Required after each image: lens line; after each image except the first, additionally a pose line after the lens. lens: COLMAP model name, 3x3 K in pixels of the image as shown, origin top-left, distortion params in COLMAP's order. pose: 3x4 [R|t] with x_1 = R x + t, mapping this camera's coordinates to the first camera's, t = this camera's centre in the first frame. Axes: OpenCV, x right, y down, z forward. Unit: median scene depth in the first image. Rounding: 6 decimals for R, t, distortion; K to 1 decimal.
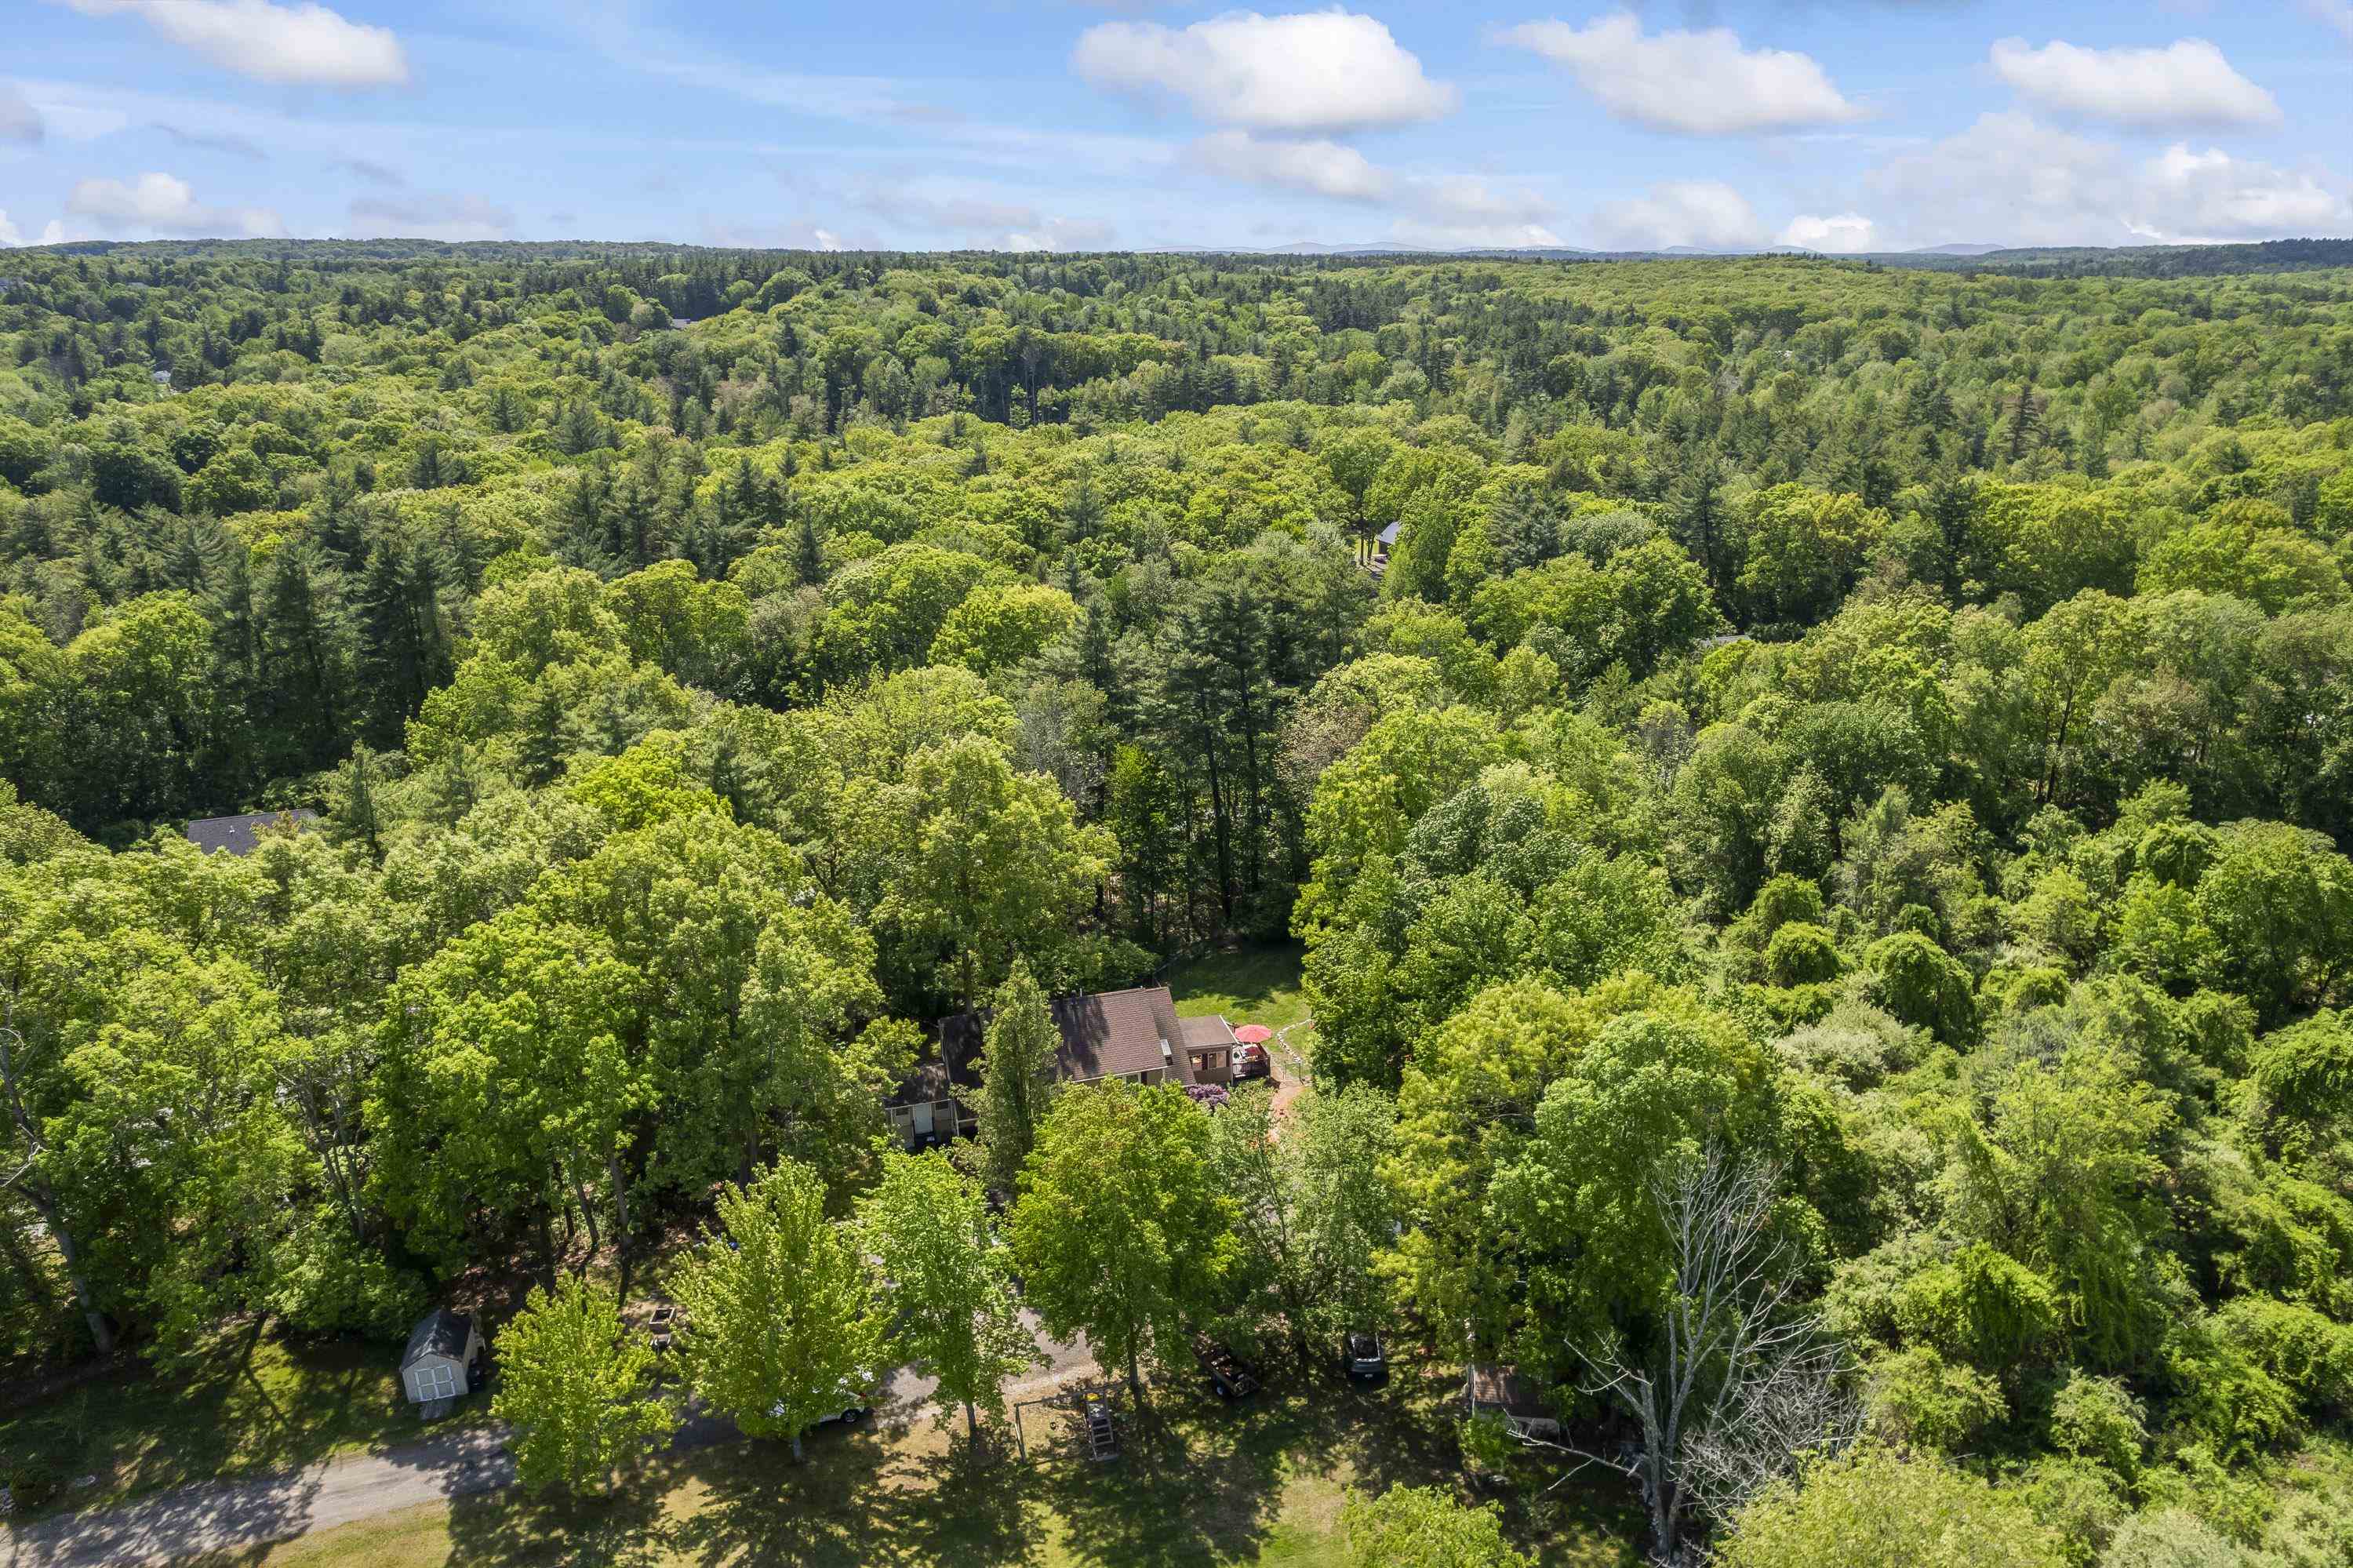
lens RADIAL K [[1494.9, 0, 1176.5], [0, 1494.9, 784.0], [0, 0, 1]] dist [-0.088991, 0.085799]
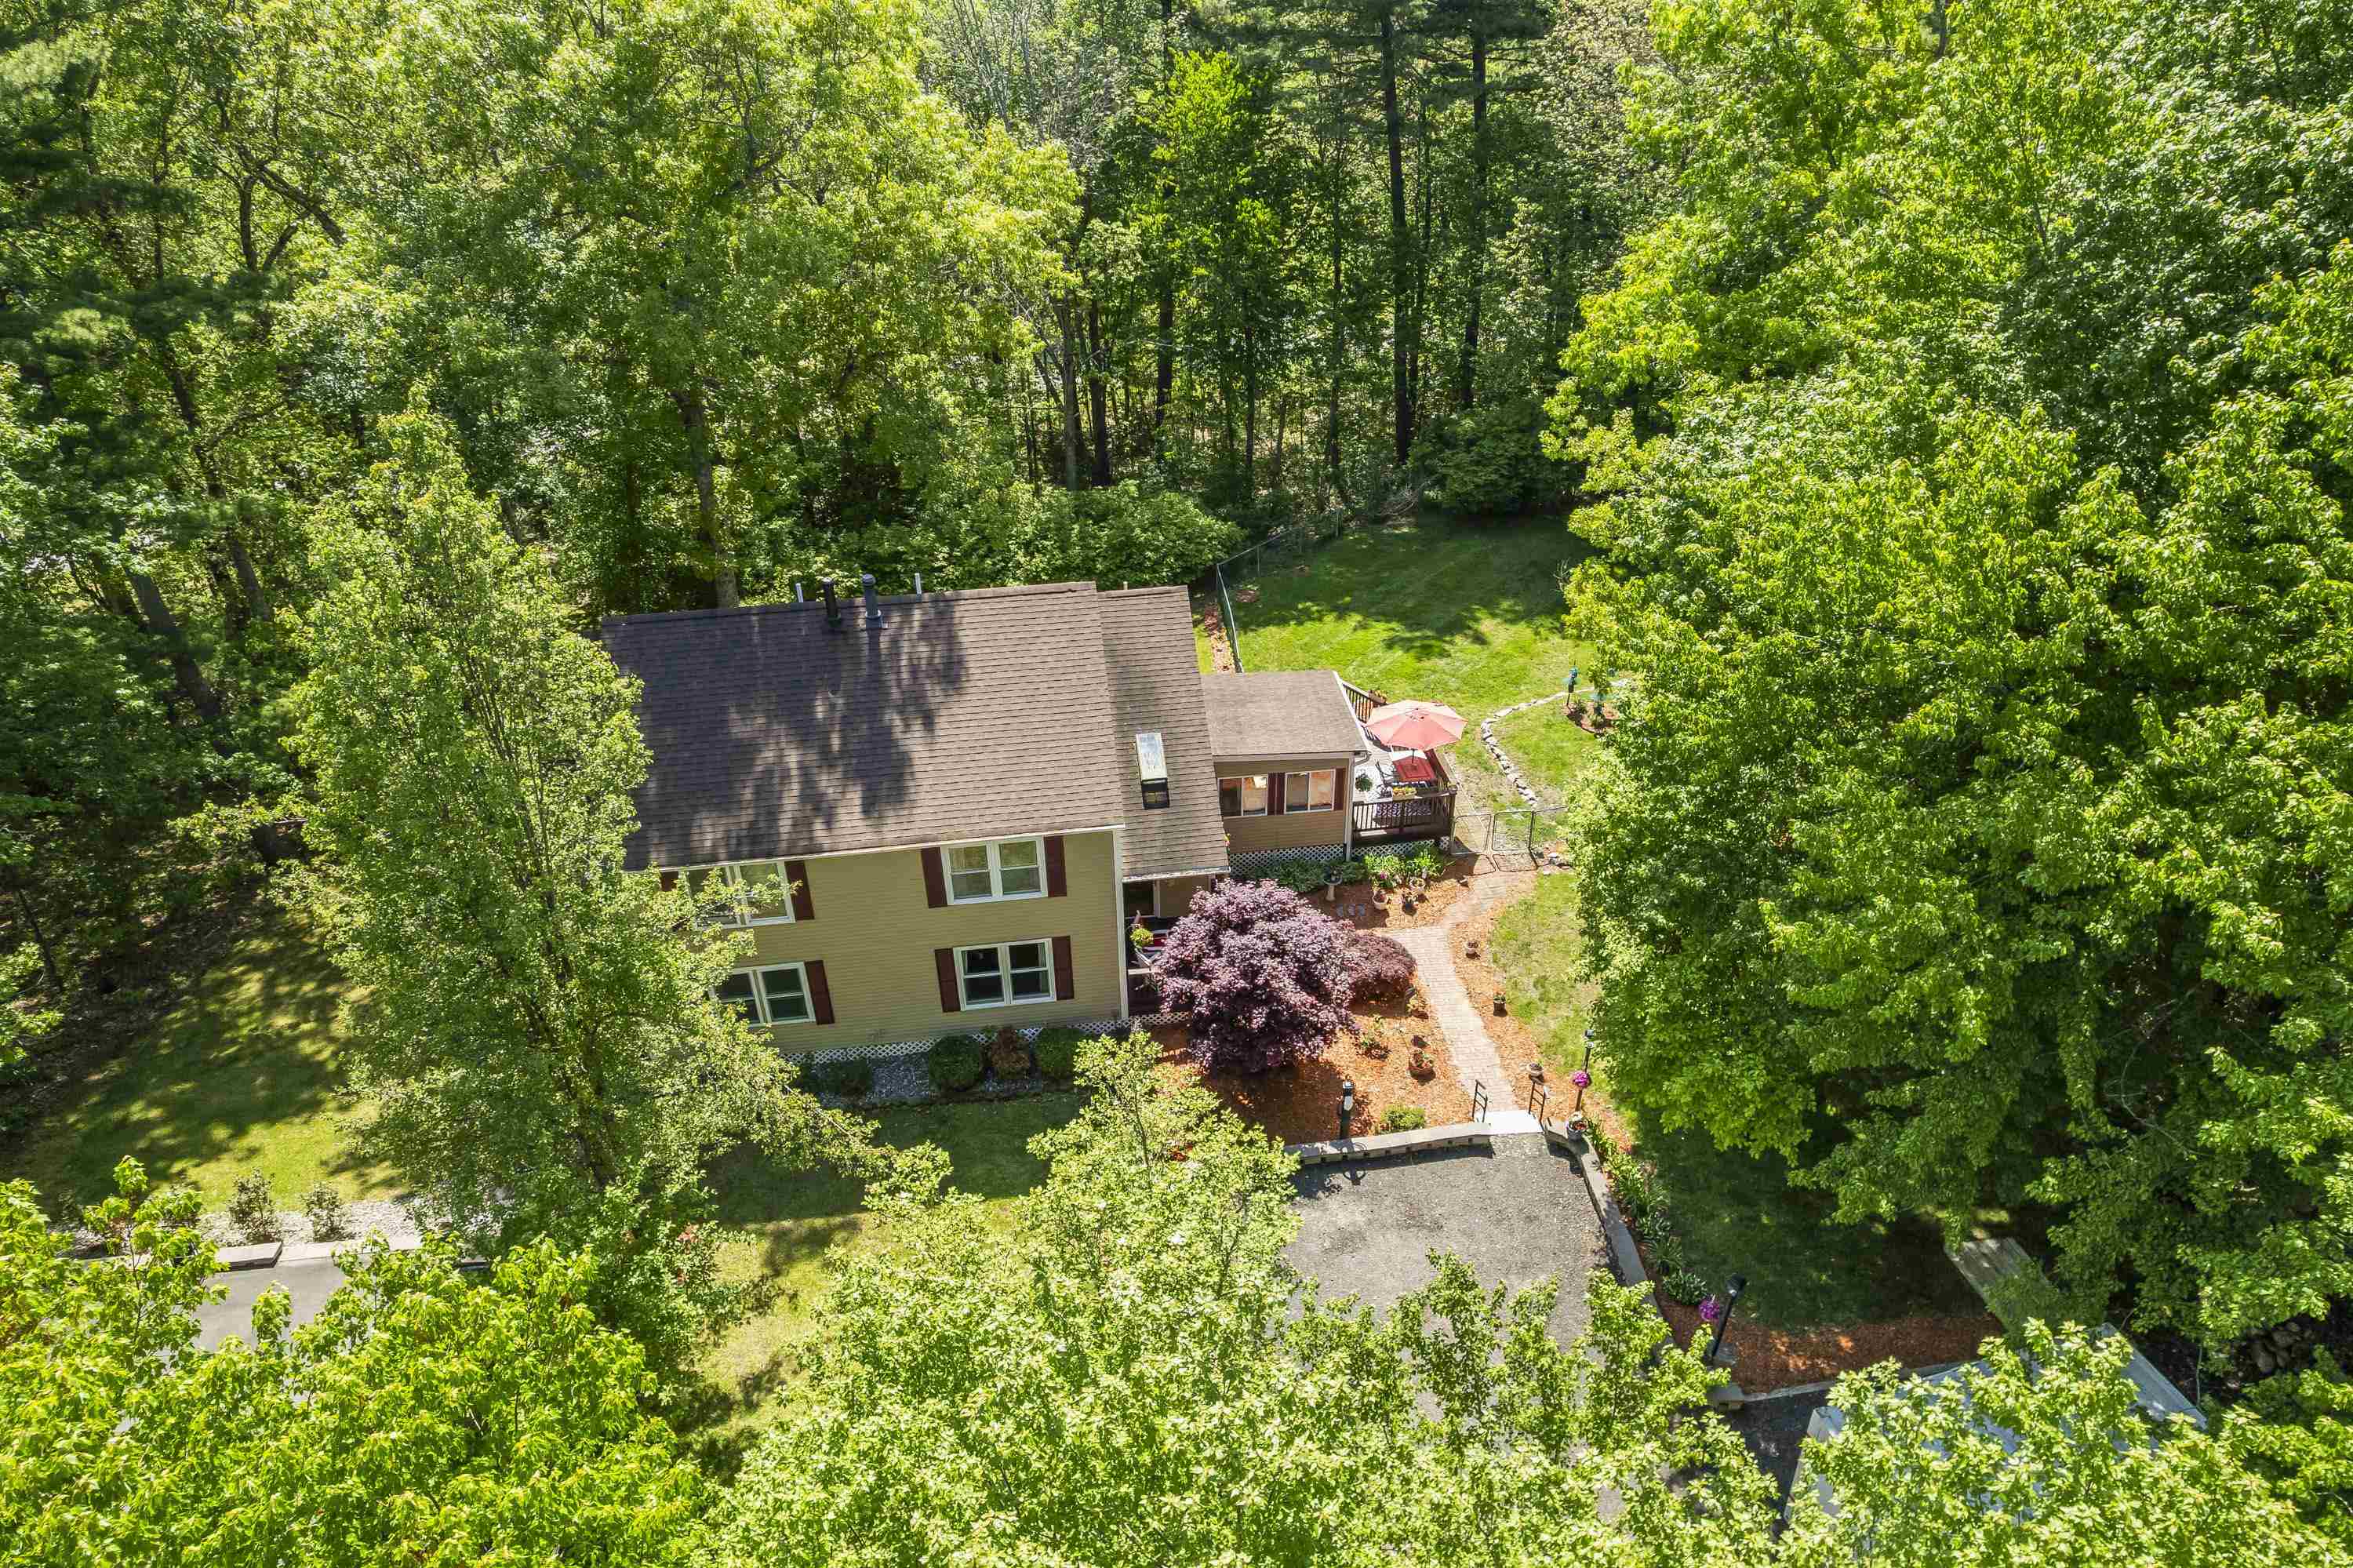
lens RADIAL K [[1447.4, 0, 1206.5], [0, 1447.4, 782.4], [0, 0, 1]] dist [-0.052311, 0.063095]
pose [[0.988608, 0.076695, -0.129505, 0.014110], [-0.041192, 0.965451, 0.257310, 0.026575], [0.144765, -0.249044, 0.957612, 0.189500]]
